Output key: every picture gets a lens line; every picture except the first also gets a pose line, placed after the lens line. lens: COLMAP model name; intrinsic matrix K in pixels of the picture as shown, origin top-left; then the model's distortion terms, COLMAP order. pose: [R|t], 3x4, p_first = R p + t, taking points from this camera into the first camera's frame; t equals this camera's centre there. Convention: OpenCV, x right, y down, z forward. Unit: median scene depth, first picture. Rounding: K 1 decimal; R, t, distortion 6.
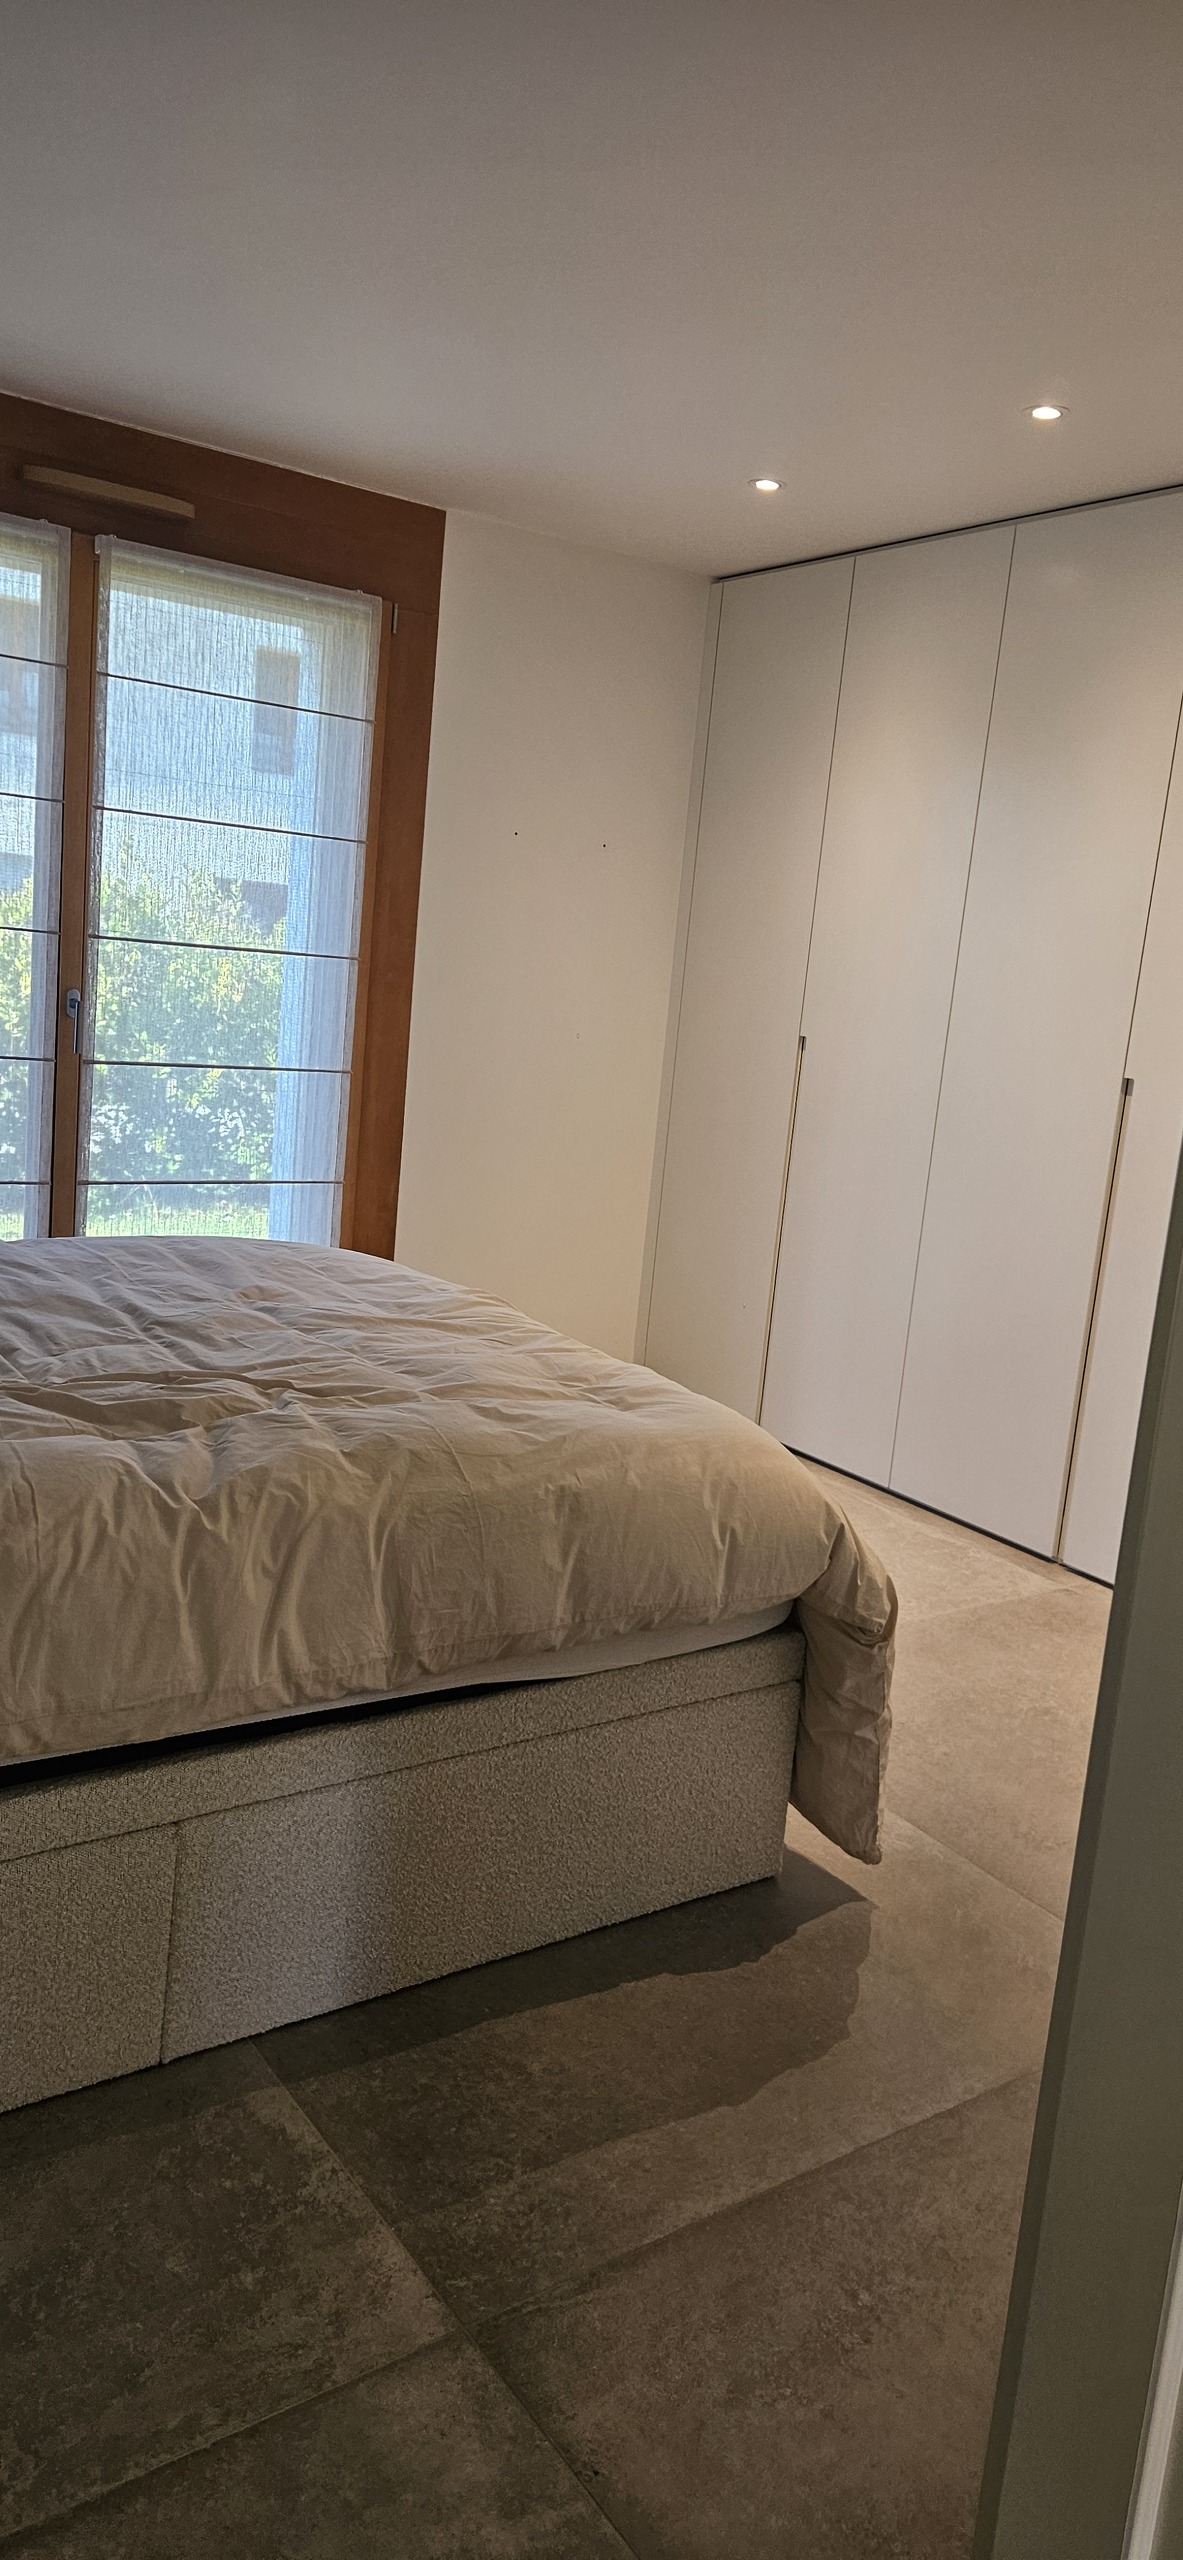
lens RADIAL K [[1707.5, 0, 591.5], [0, 1707.5, 1269.7], [0, 0, 1]] dist [0.044693, -0.023976]
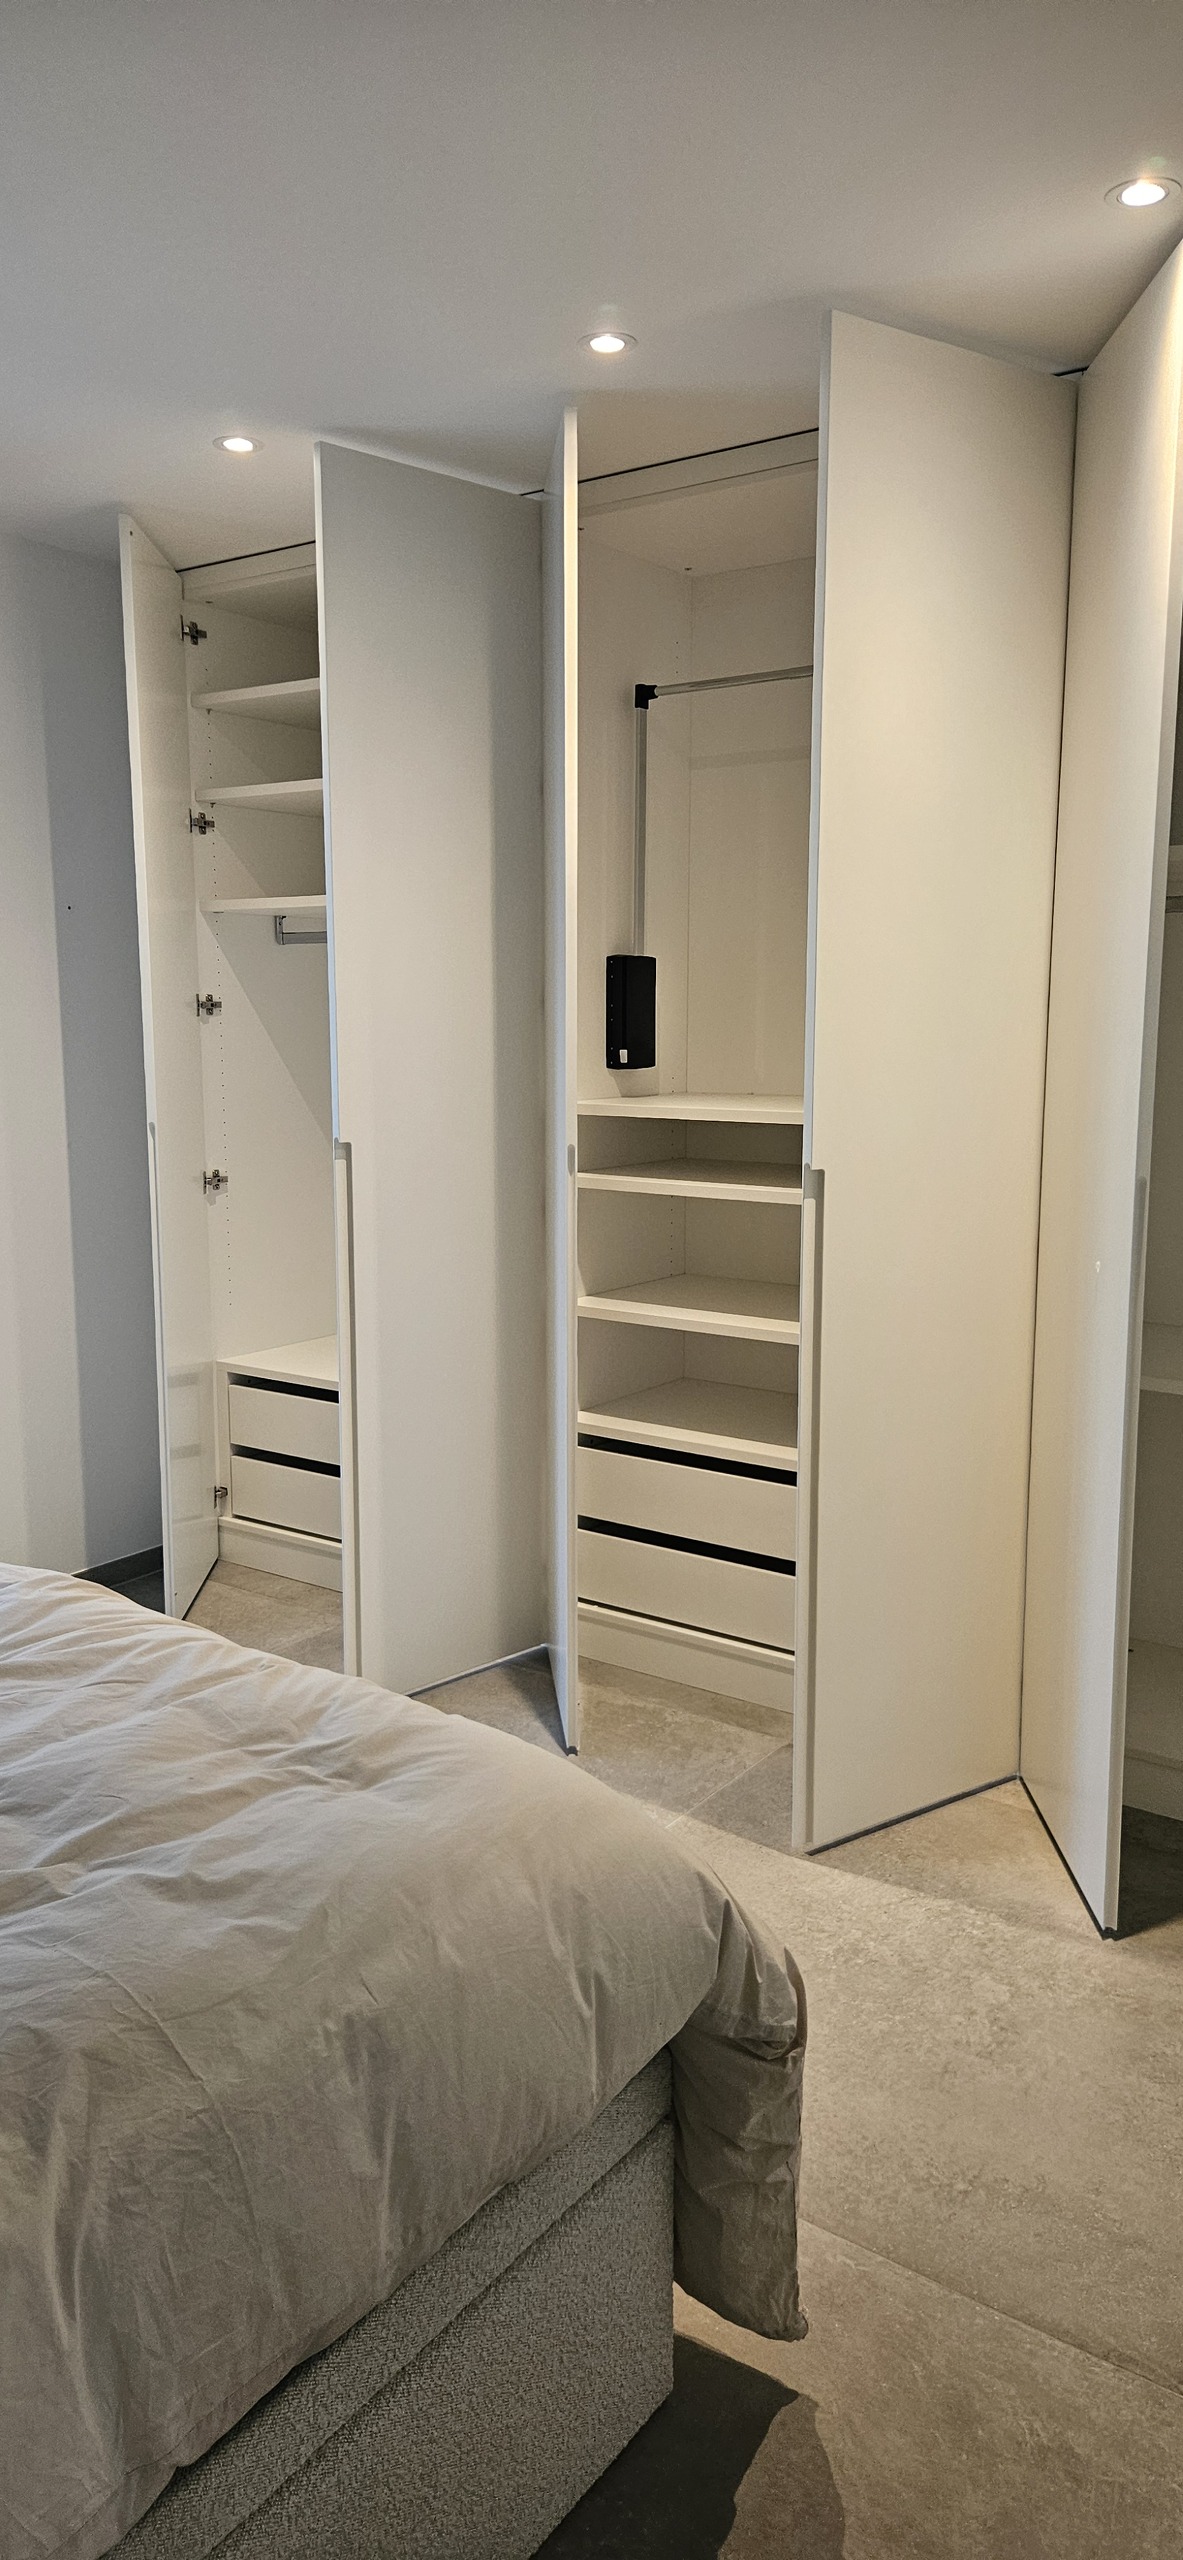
lens RADIAL K [[1707.5, 0, 584.8], [0, 1707.5, 1288.2], [0, 0, 1]] dist [0.044693, -0.023976]
pose [[0.941220, -0.139960, 0.307435, -0.082852], [0.141846, 0.989754, 0.016319, -0.113353], [-0.306569, 0.028248, 0.951429, 0.377204]]
